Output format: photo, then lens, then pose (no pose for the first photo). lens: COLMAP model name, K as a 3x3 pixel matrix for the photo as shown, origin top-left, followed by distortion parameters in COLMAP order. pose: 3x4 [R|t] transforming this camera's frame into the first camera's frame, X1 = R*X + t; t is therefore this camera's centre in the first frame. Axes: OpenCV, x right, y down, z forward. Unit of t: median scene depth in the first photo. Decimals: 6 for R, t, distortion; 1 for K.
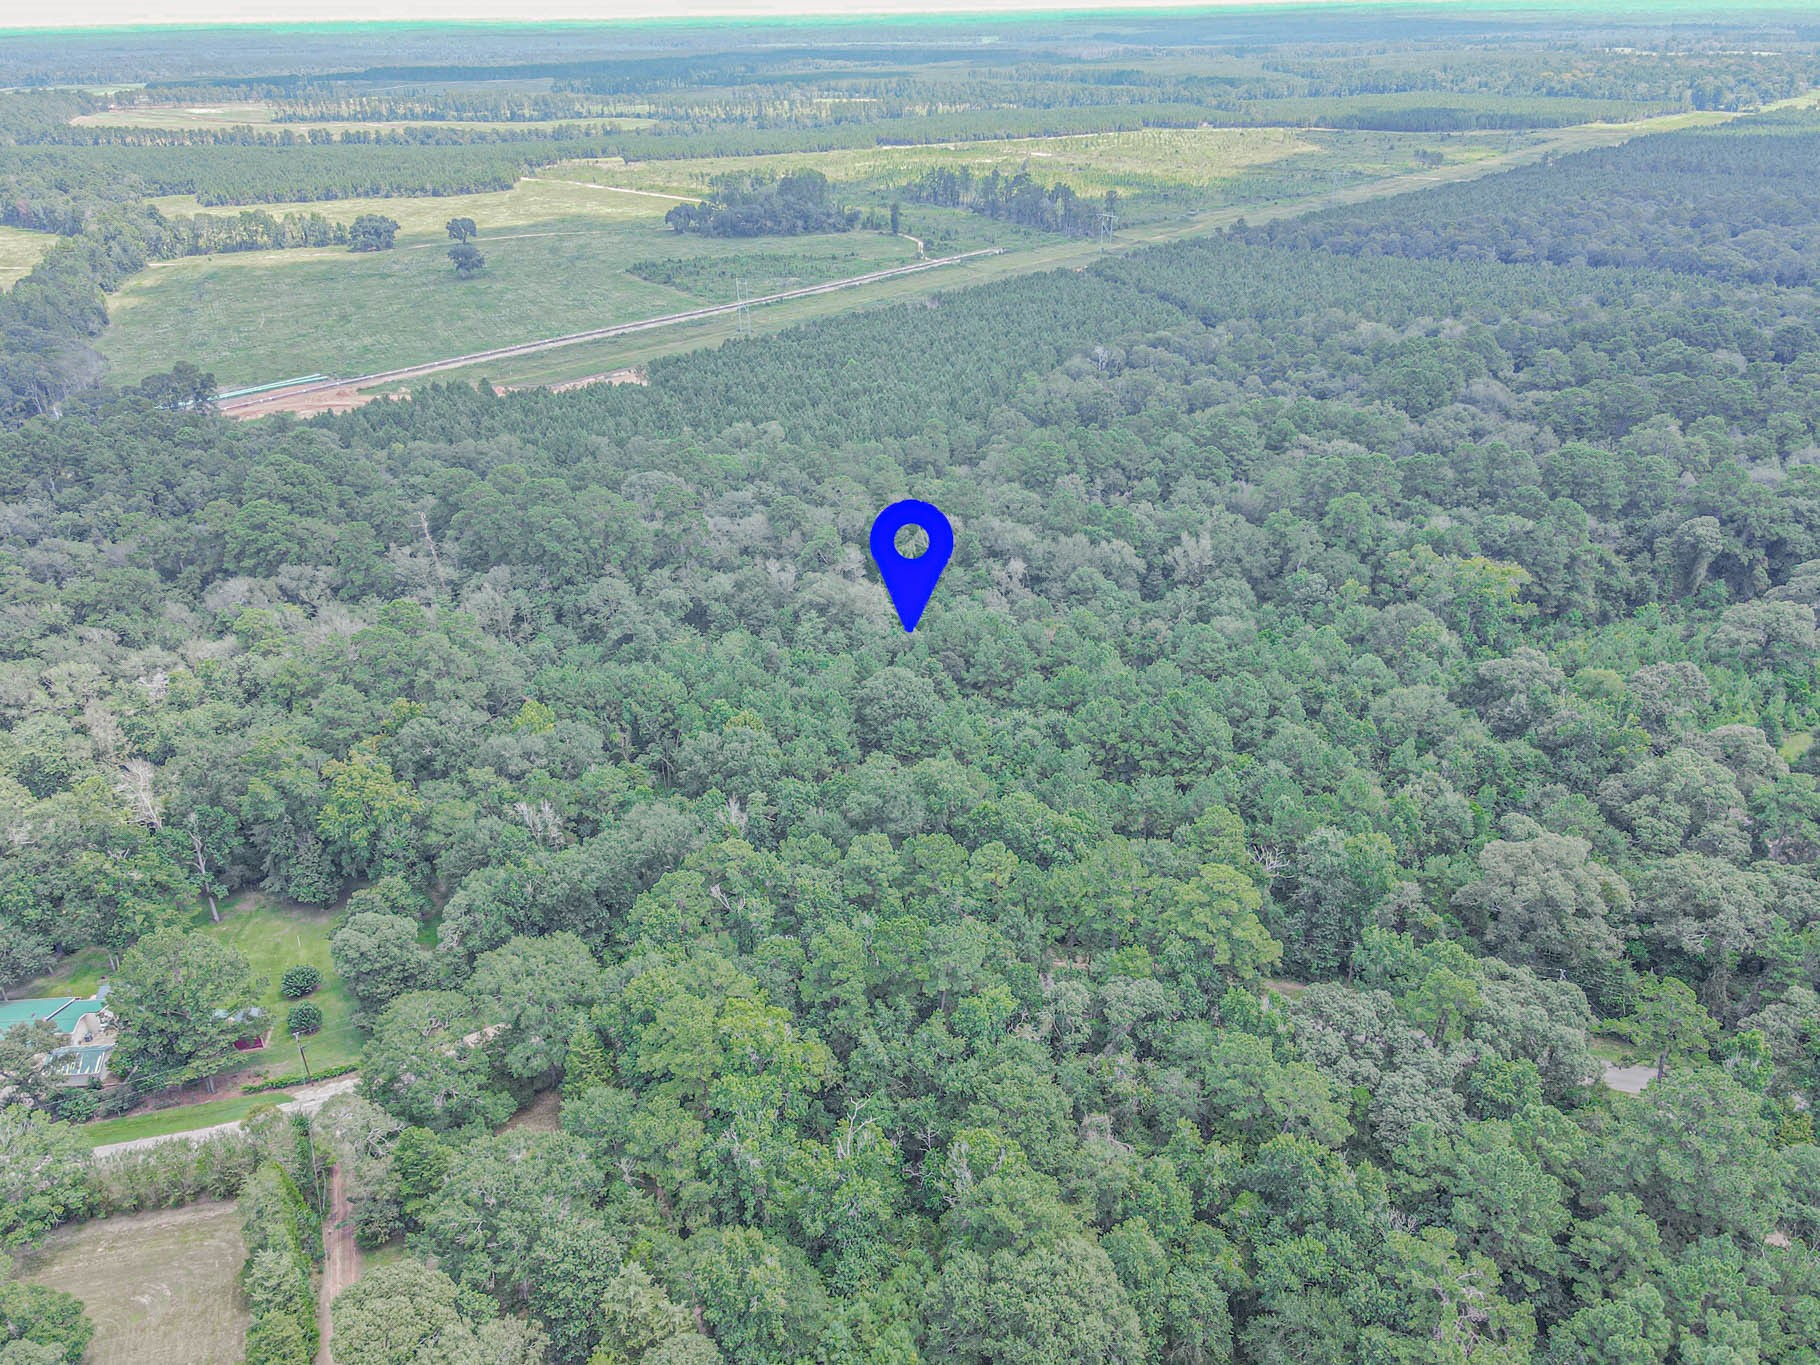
lens RADIAL K [[1282.6, 0, 921.2], [0, 1282.6, 685.3], [0, 0, 1]] dist [0.034140, 0.000925]
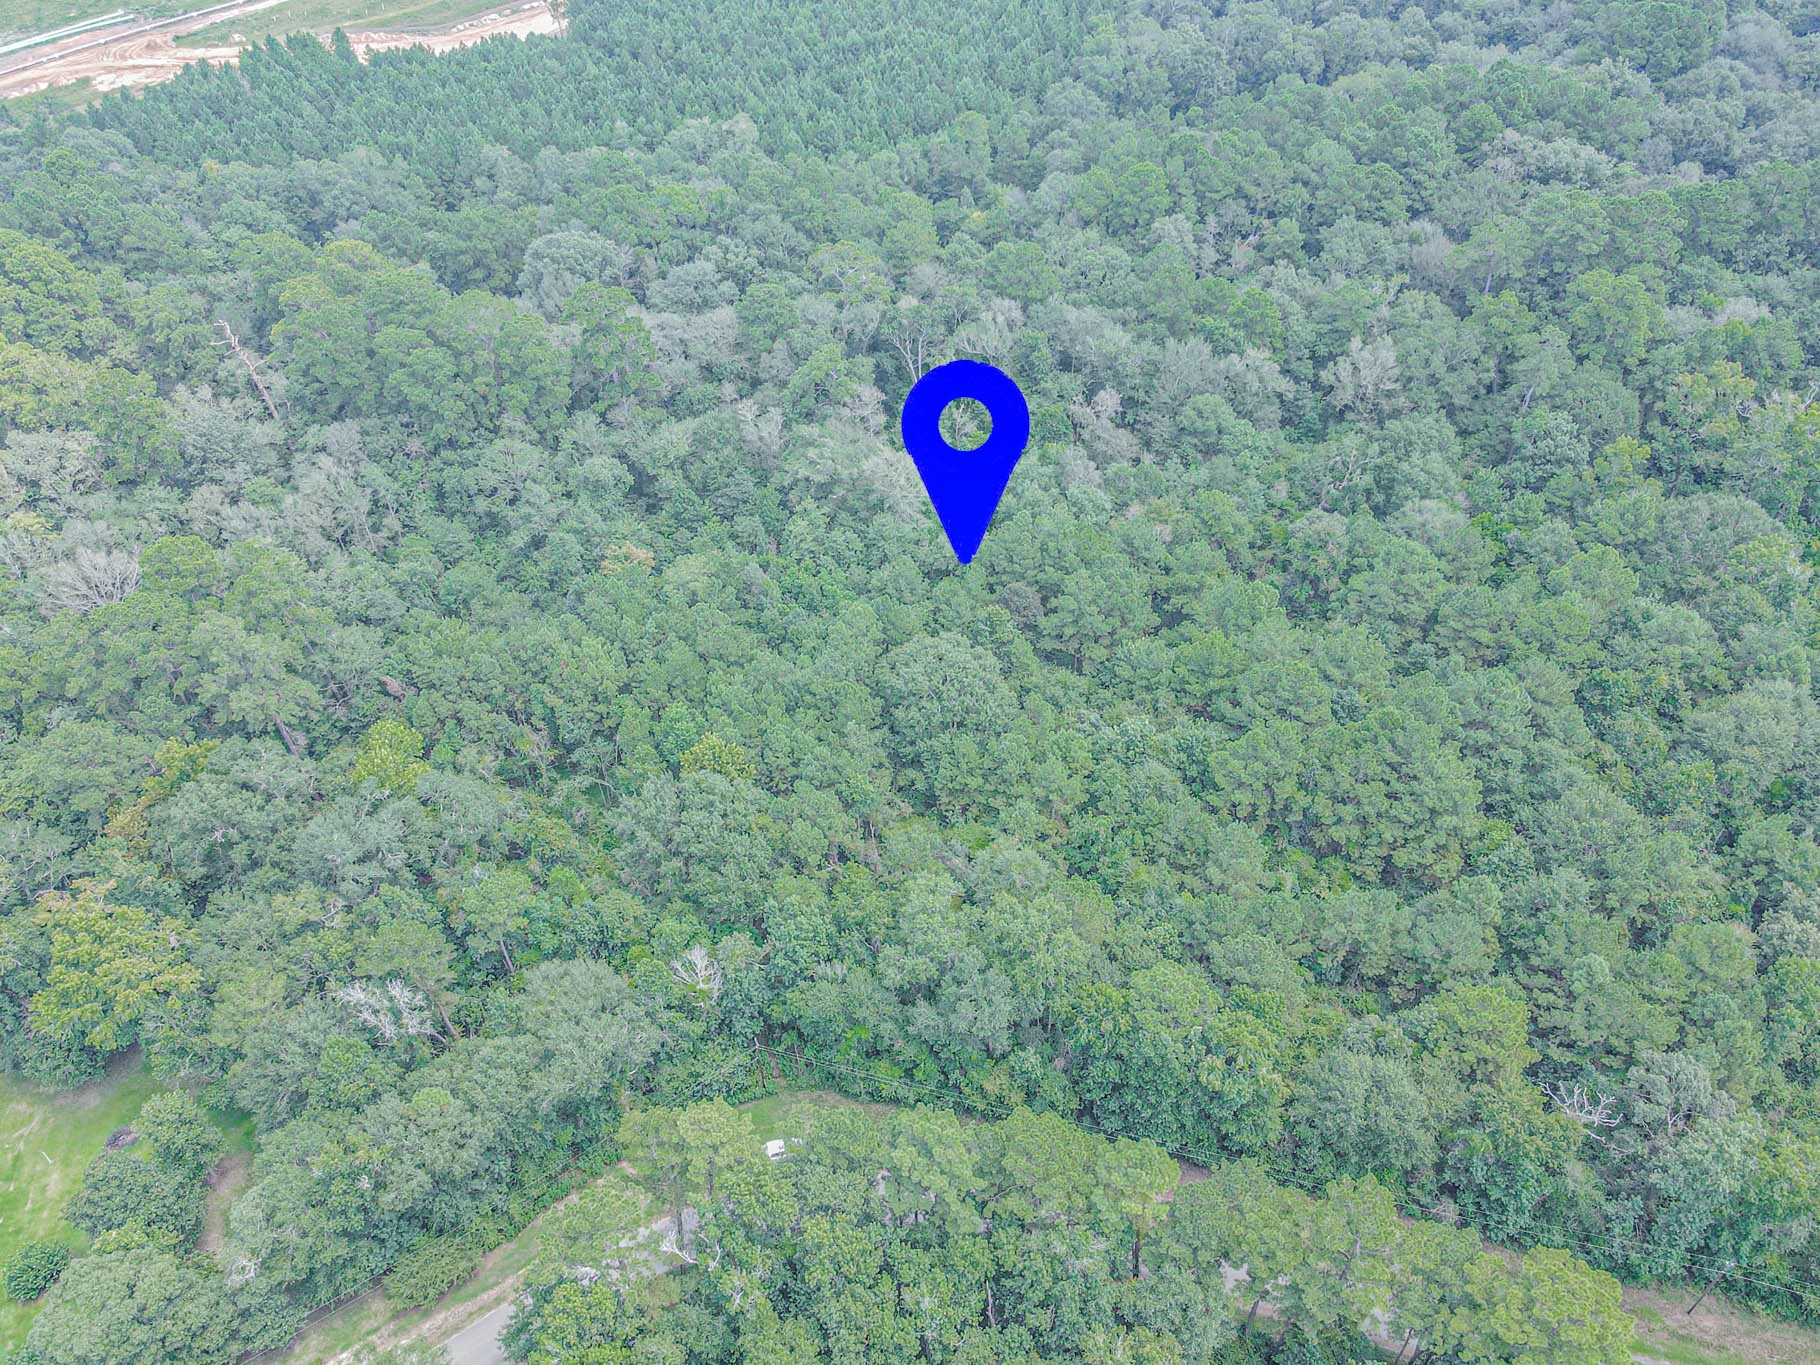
lens RADIAL K [[1282.6, 0, 892.8], [0, 1282.6, 680.6], [0, 0, 1]] dist [0.034140, 0.000925]
pose [[0.999831, -0.004396, -0.017835, -0.027809], [0.009484, 0.955059, 0.296264, -0.156068], [0.015731, -0.296383, 0.954940, 0.309373]]
